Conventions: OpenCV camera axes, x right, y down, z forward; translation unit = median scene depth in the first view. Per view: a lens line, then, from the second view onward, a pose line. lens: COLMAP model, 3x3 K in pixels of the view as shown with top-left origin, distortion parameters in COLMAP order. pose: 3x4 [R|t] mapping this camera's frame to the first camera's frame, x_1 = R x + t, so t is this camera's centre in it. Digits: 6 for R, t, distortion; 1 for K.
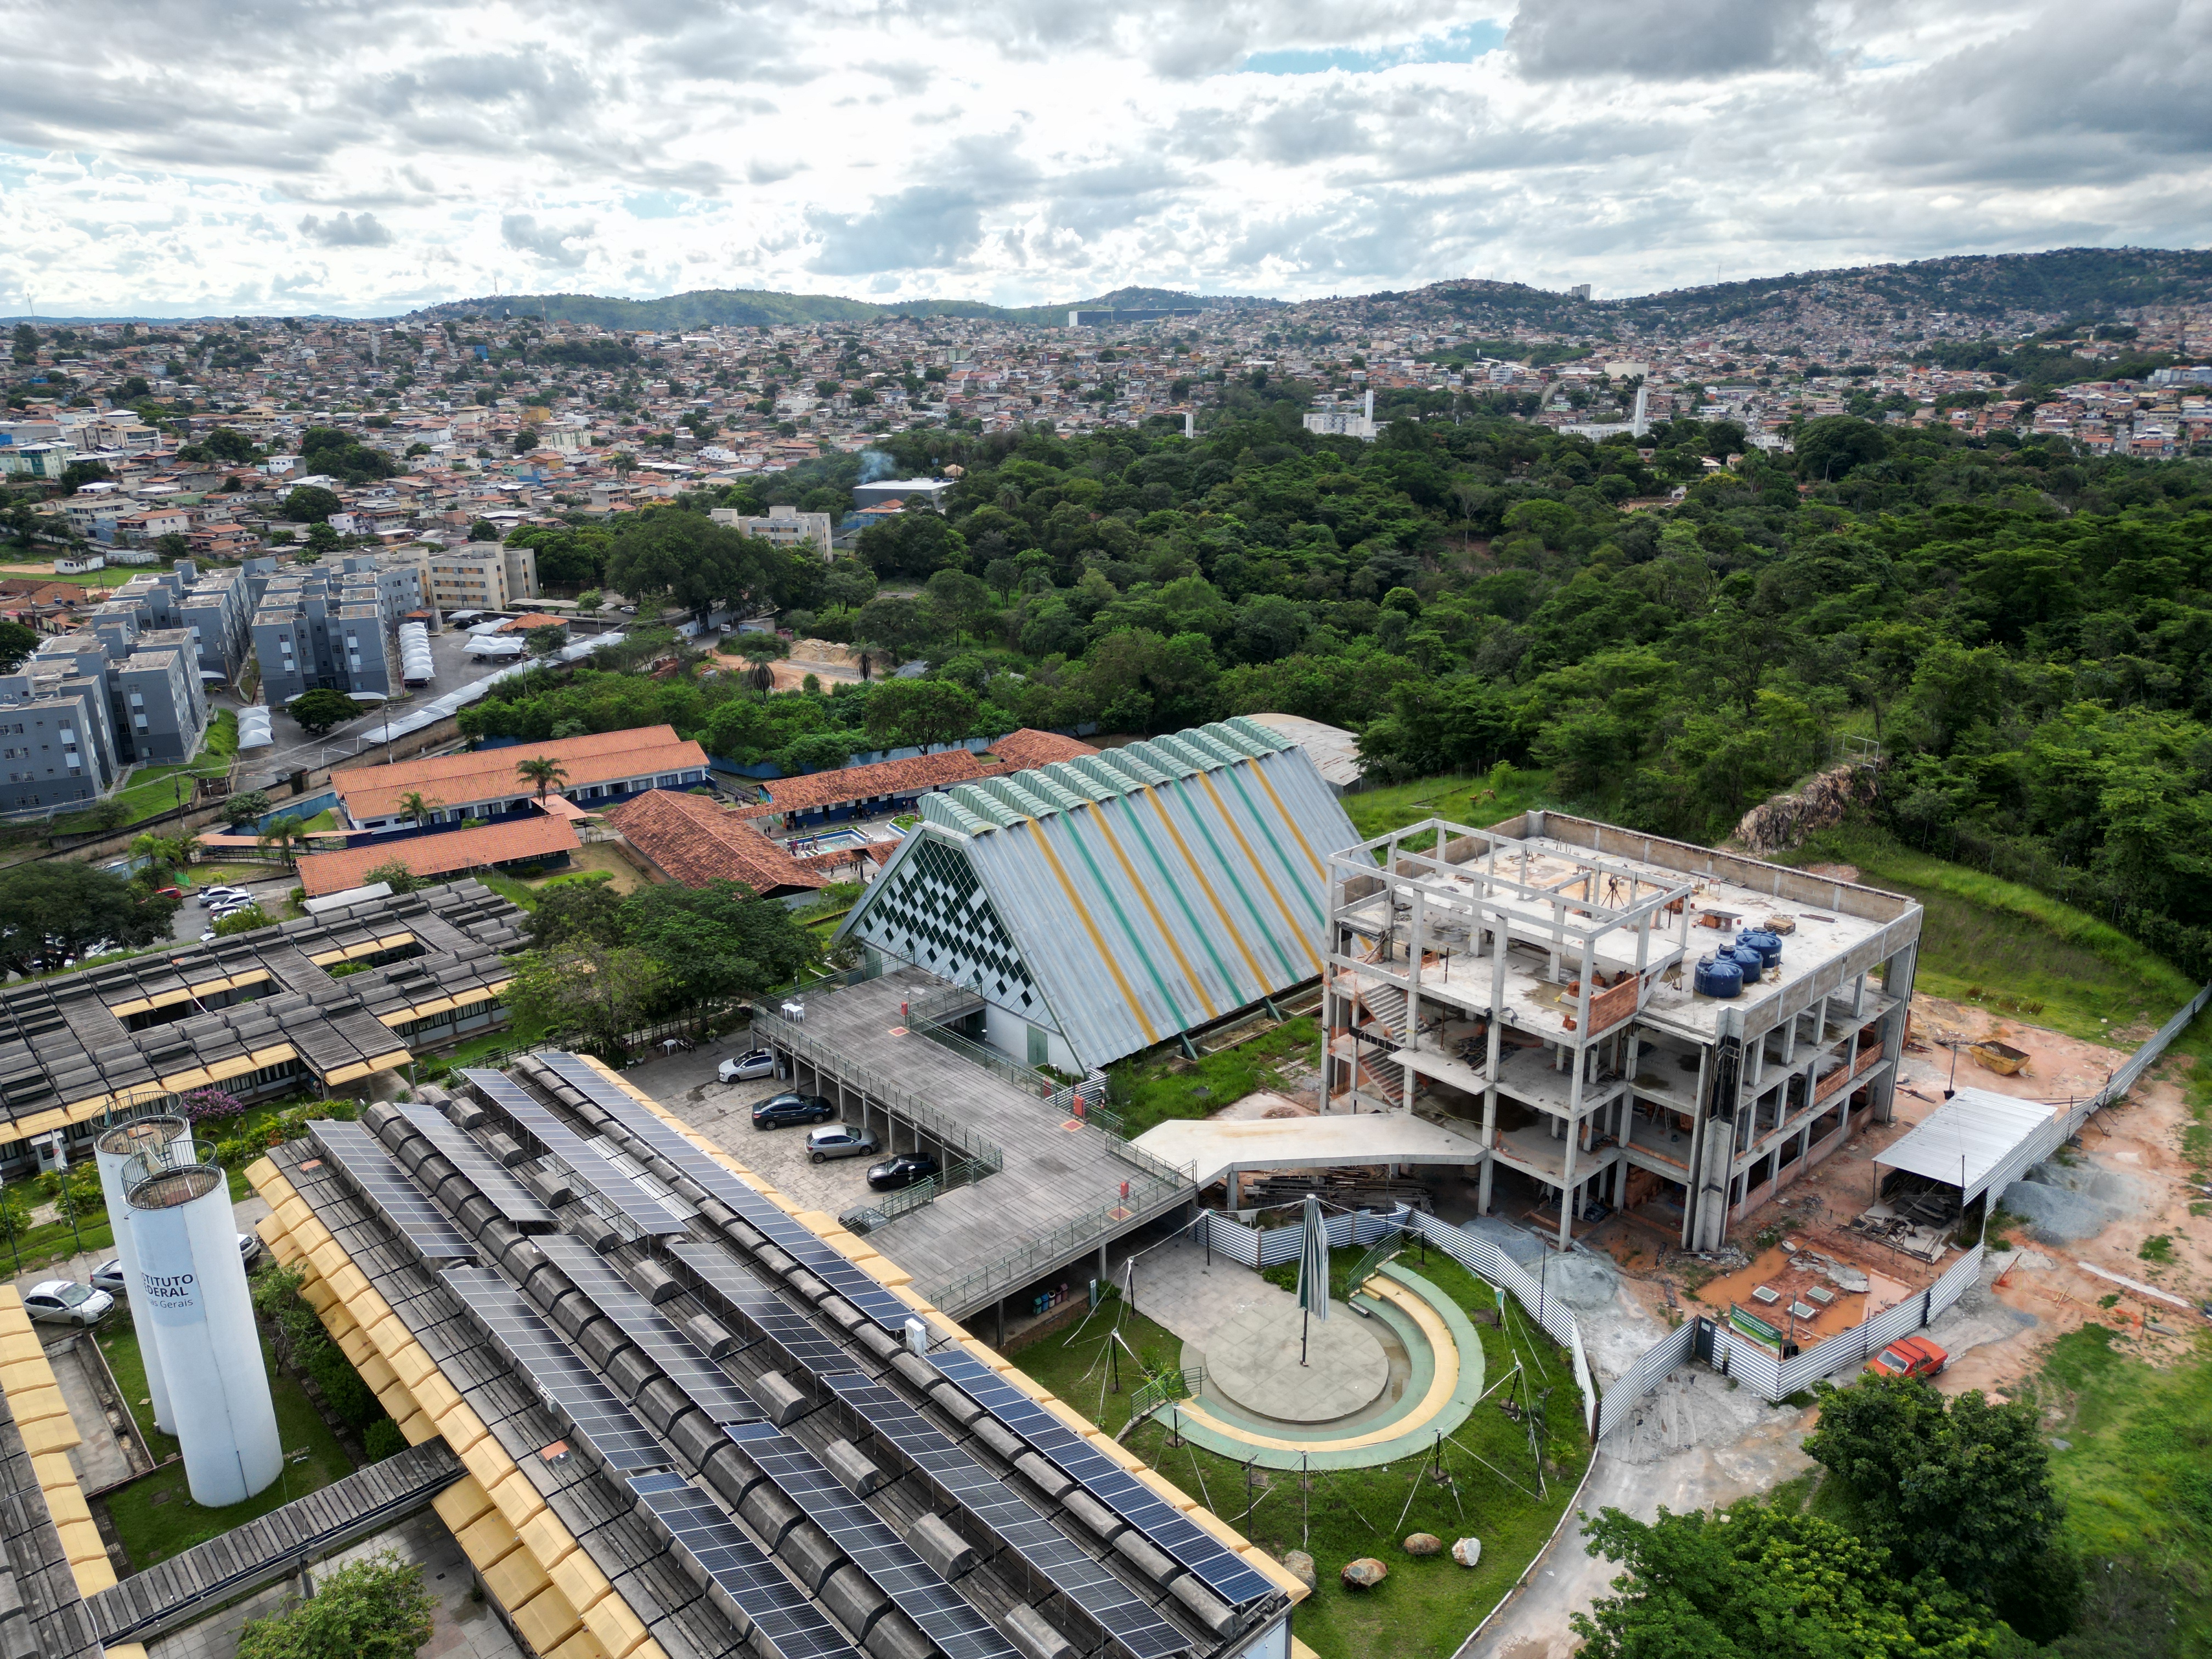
lens RADIAL K [[1541.5, 0, 1100.1], [0, 1541.5, 816.9], [0, 0, 1]] dist [0.076313, -0.076514]
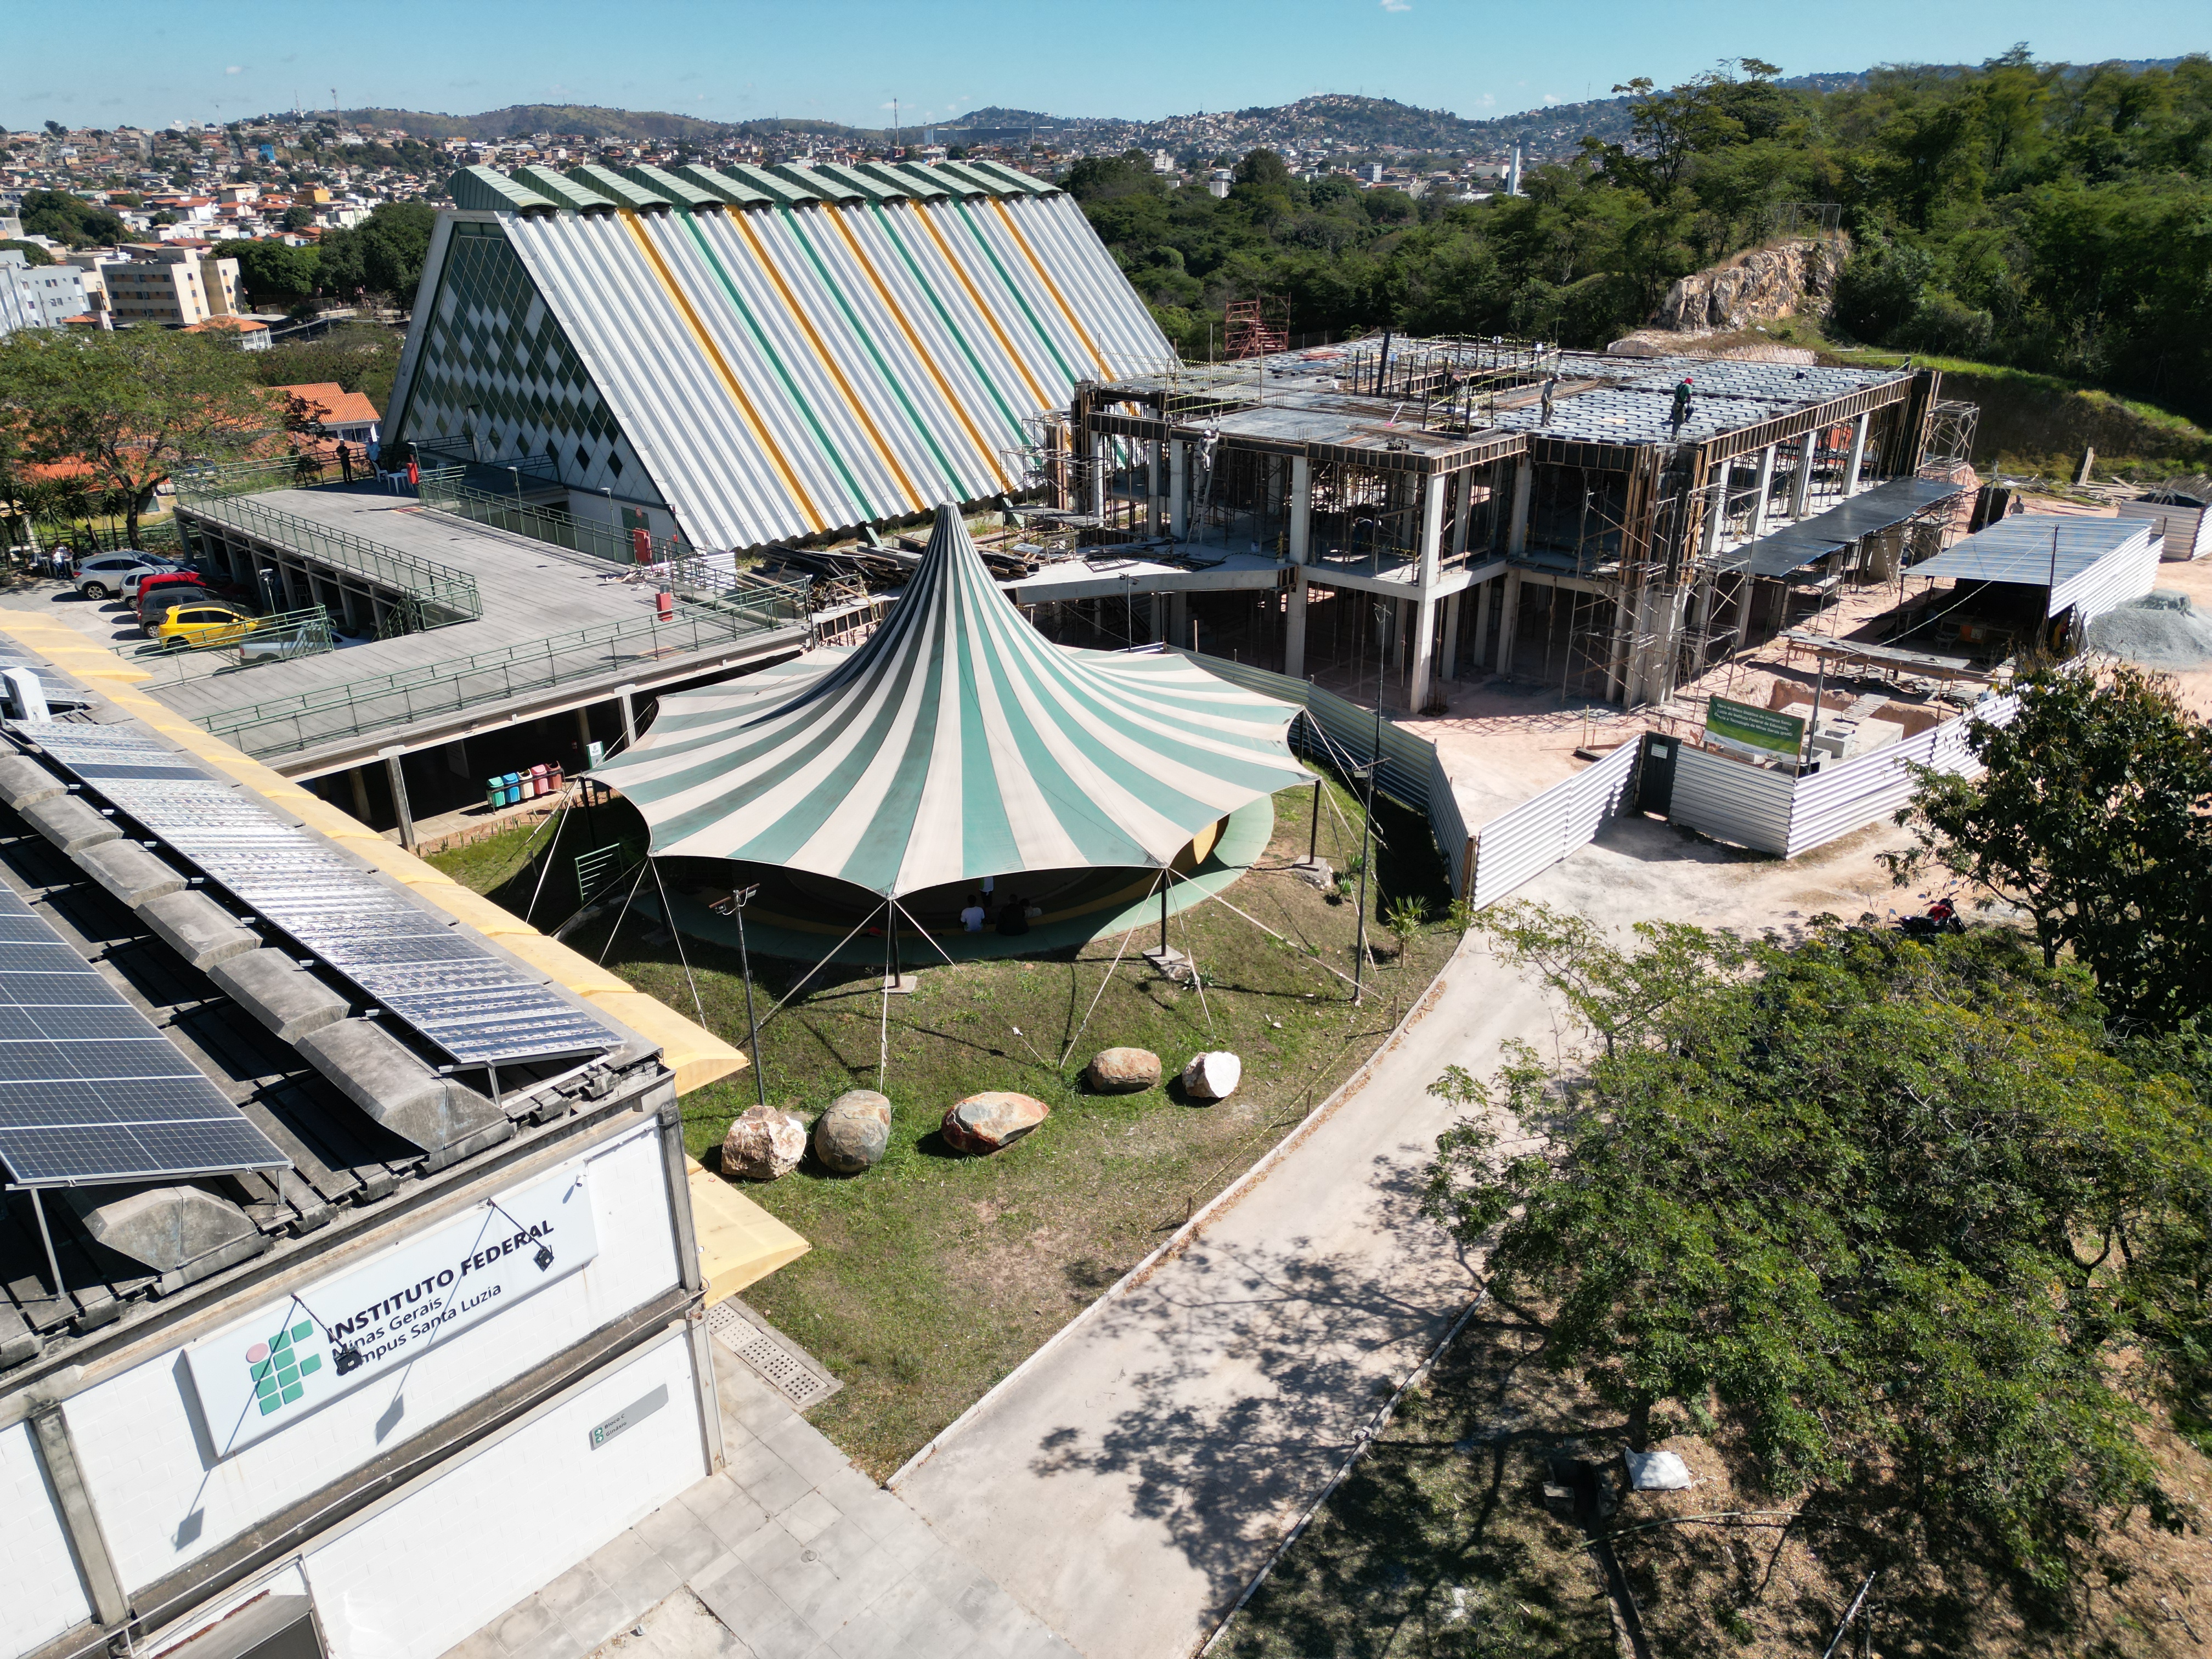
lens RADIAL K [[1541.9, 0, 1097.1], [0, 1541.9, 823.0], [0, 0, 1]] dist [0.056656, -0.042281]
pose [[0.996794, -0.030297, 0.074050, 0.082573], [0.022929, 0.994883, 0.098393, 0.170382], [-0.076652, -0.096379, 0.992389, 0.265983]]
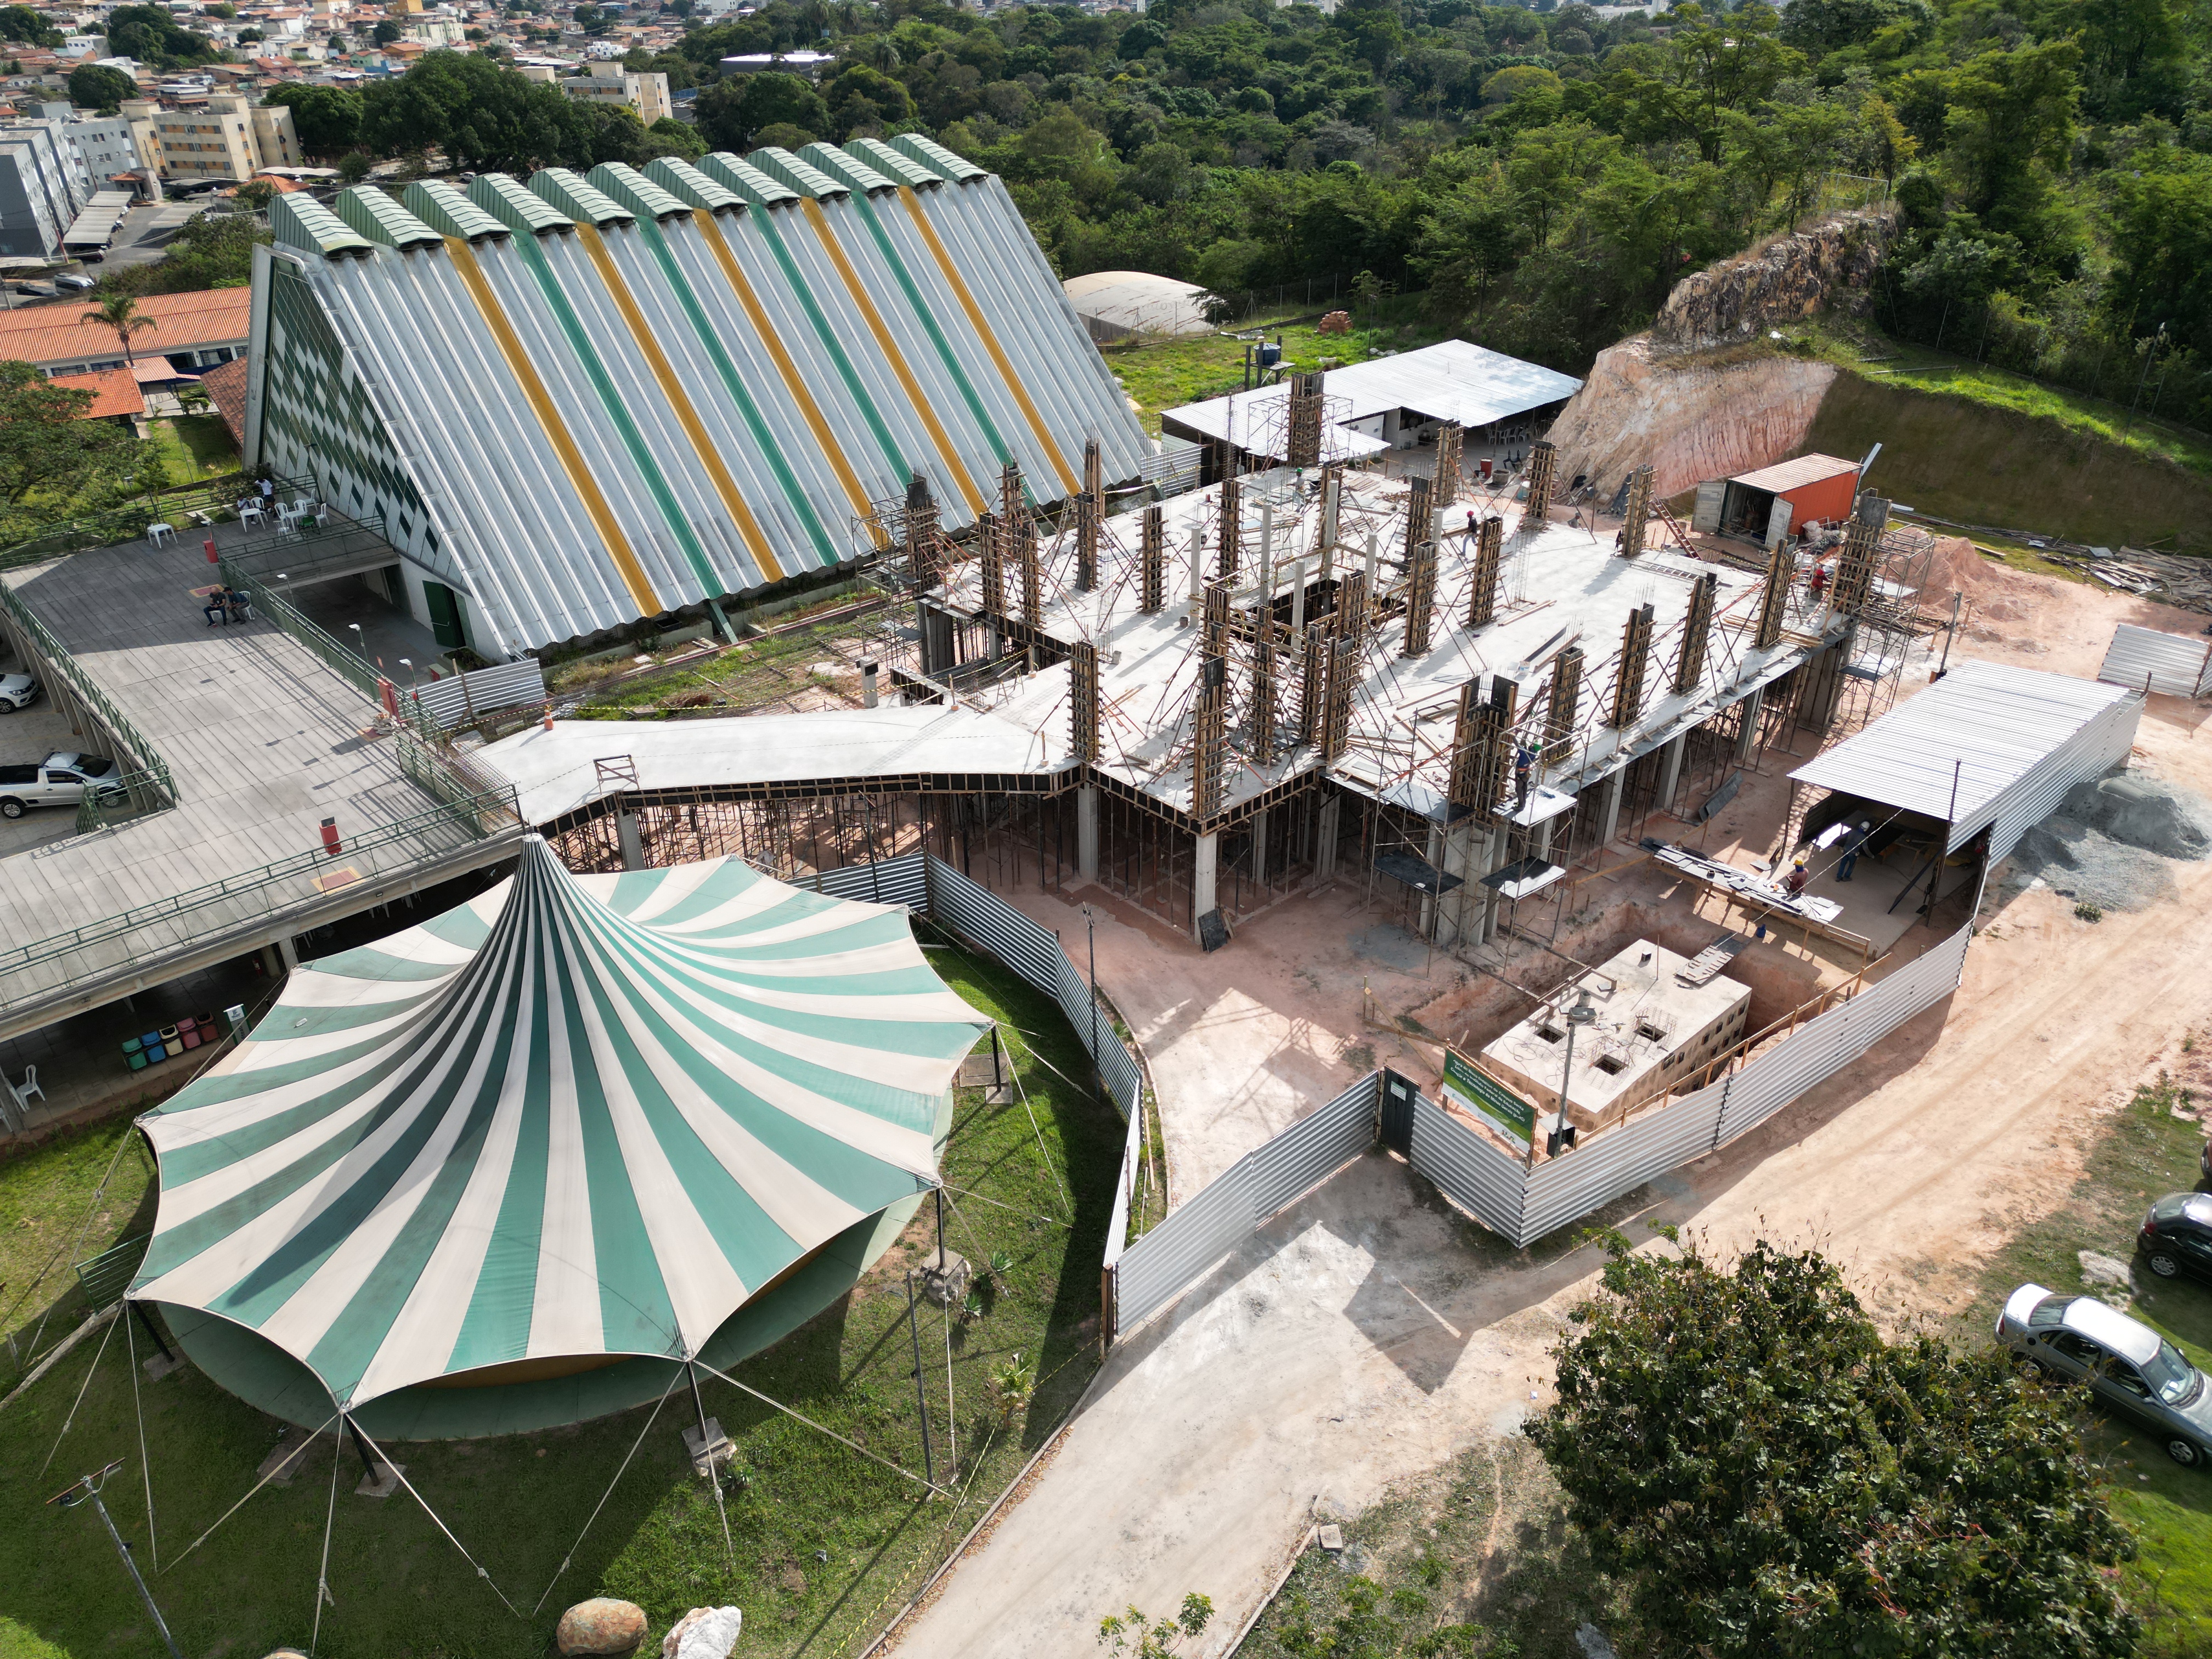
lens RADIAL K [[1541.5, 0, 1100.1], [0, 1541.5, 816.9], [0, 0, 1]] dist [0.076313, -0.076514]
pose [[0.999982, -0.002124, 0.005574, 0.169799], [0.000959, 0.979530, 0.201295, 0.083361], [-0.005888, -0.201286, 0.979515, 0.315741]]
